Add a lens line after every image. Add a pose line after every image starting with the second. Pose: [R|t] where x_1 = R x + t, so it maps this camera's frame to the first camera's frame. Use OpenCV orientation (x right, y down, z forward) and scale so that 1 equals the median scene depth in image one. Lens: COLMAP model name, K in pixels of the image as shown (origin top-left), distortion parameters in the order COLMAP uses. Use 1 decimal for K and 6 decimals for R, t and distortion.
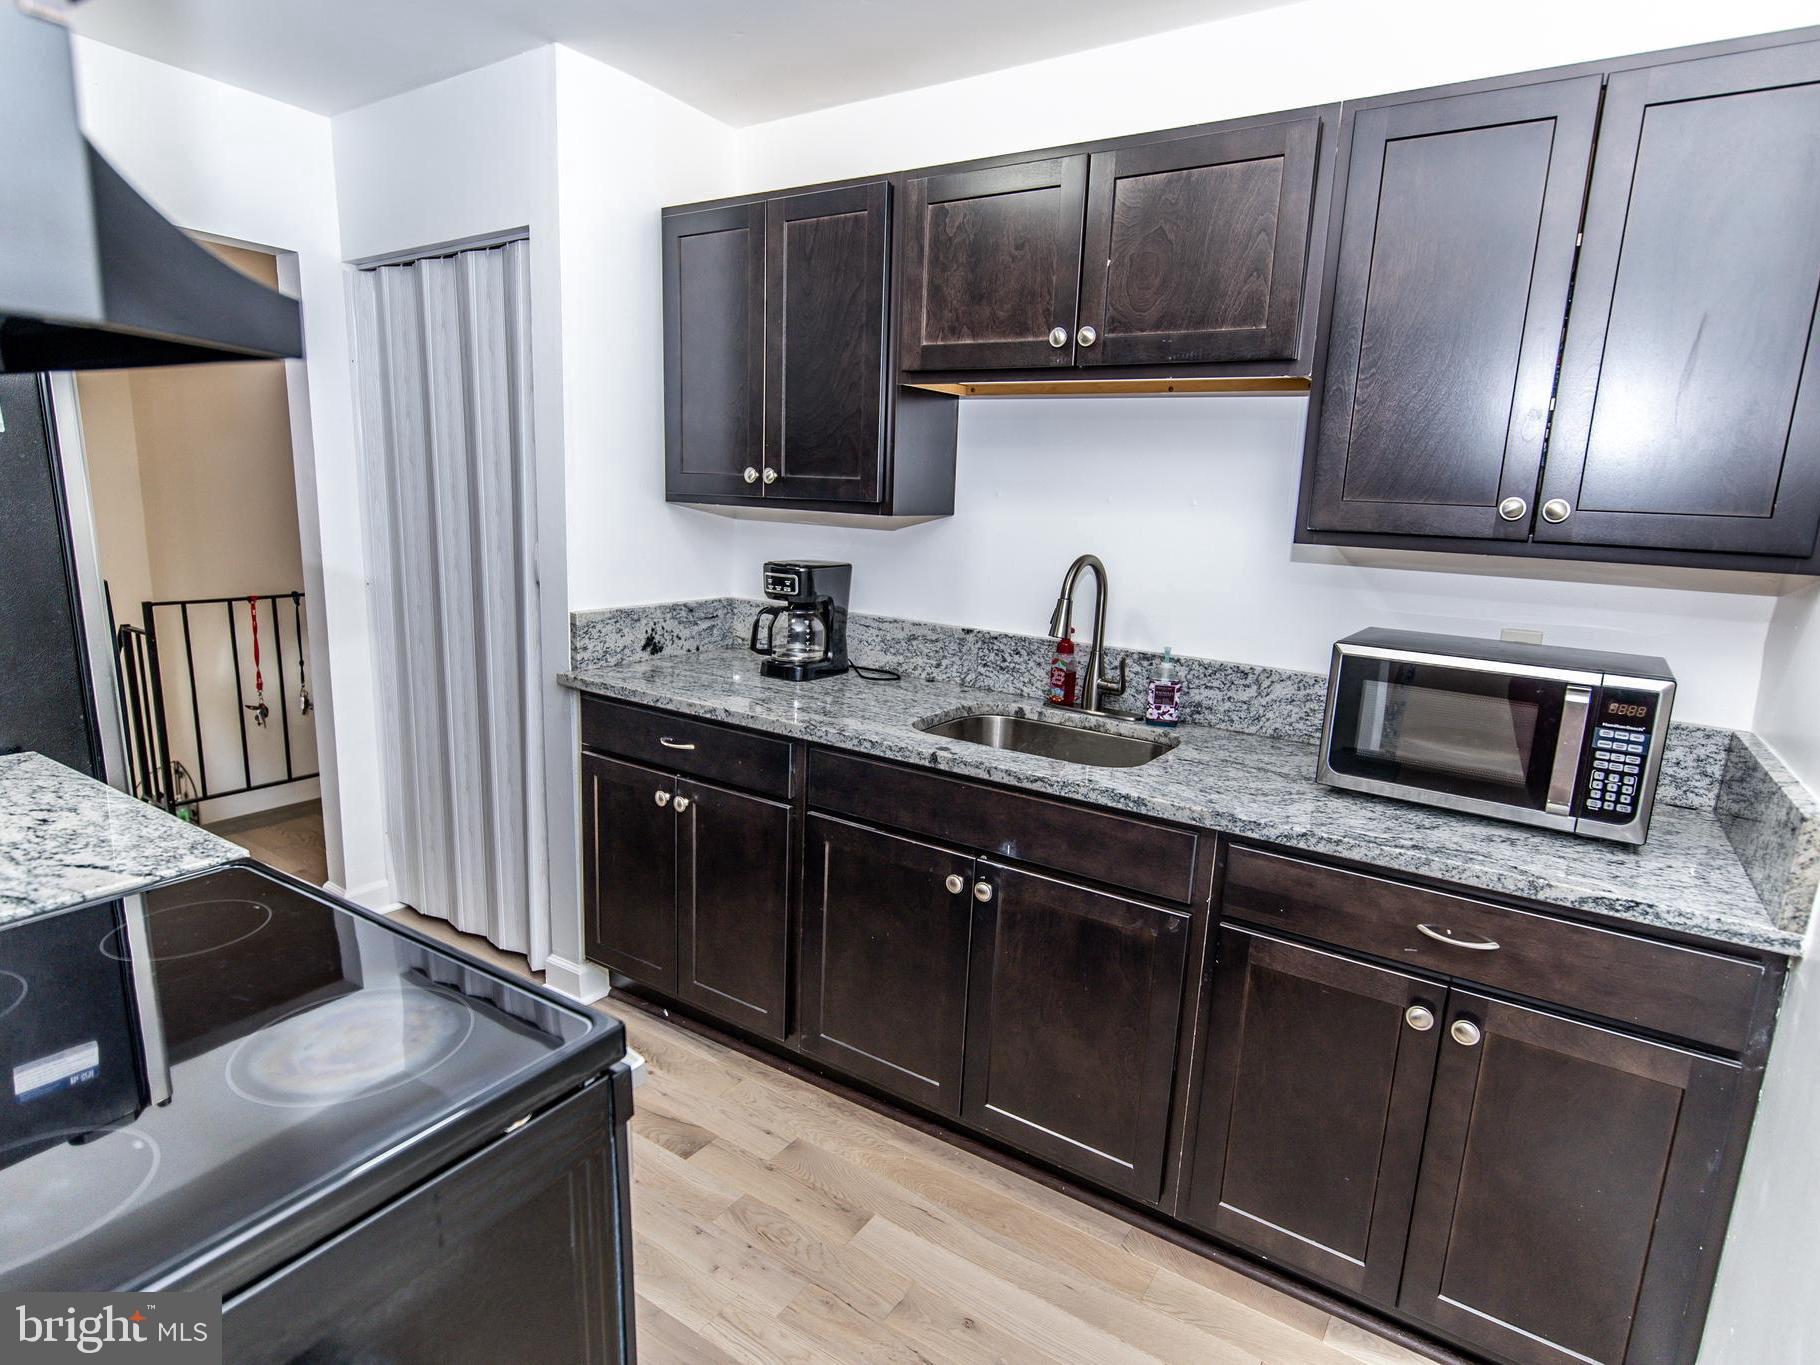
lens RADIAL K [[990.5, 0, 905.9], [0, 990.5, 685.0], [0, 0, 1]] dist [0.000524, -0.003553]
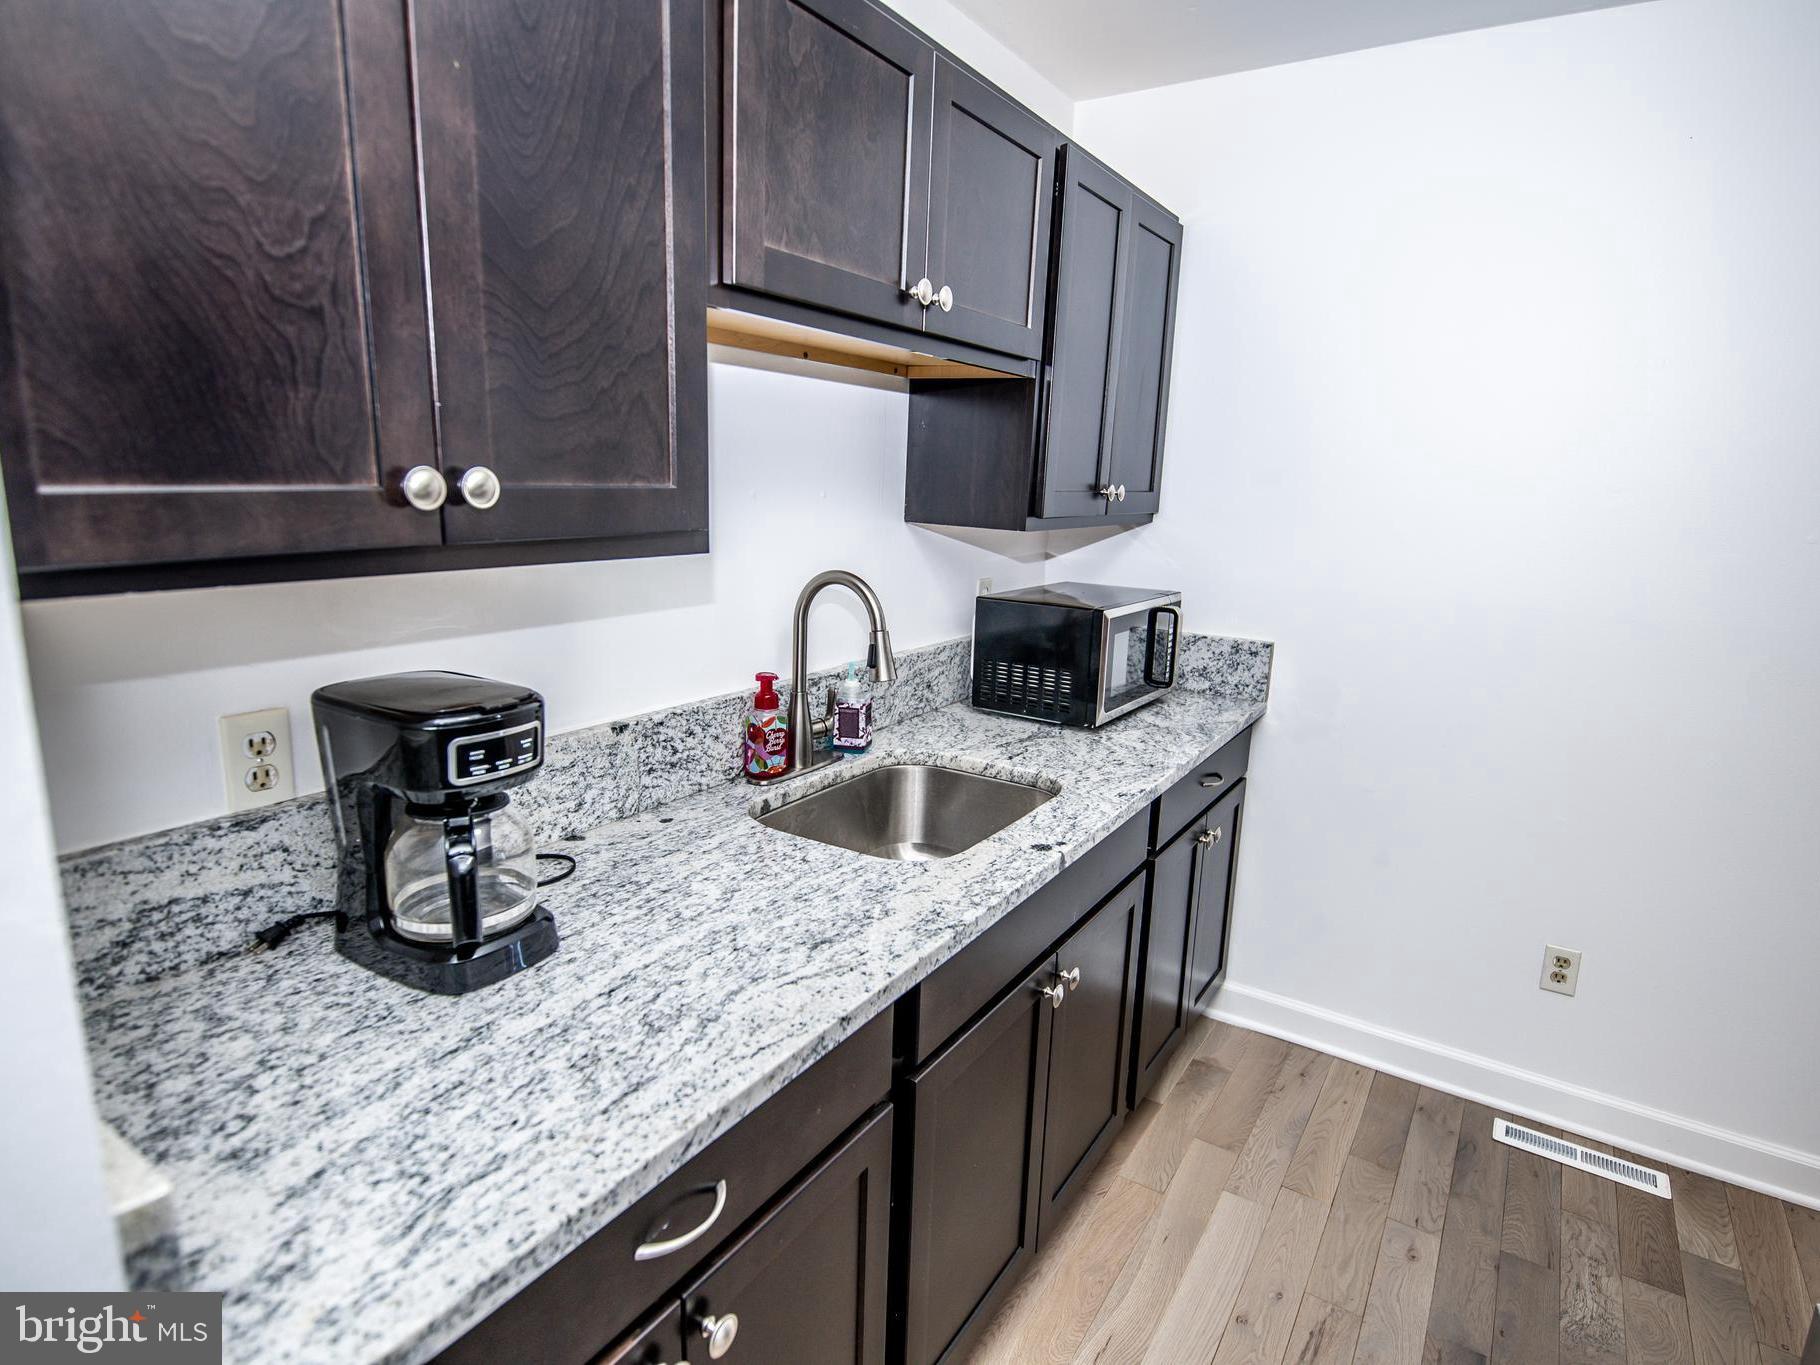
lens RADIAL K [[990.5, 0, 911.5], [0, 990.5, 686.2], [0, 0, 1]] dist [0.000524, -0.003553]
pose [[-0.021345, -0.255233, 0.966644, -0.545957], [0.159932, 0.953541, 0.255305, -0.217219], [-0.986897, 0.160047, 0.020466, 0.874006]]
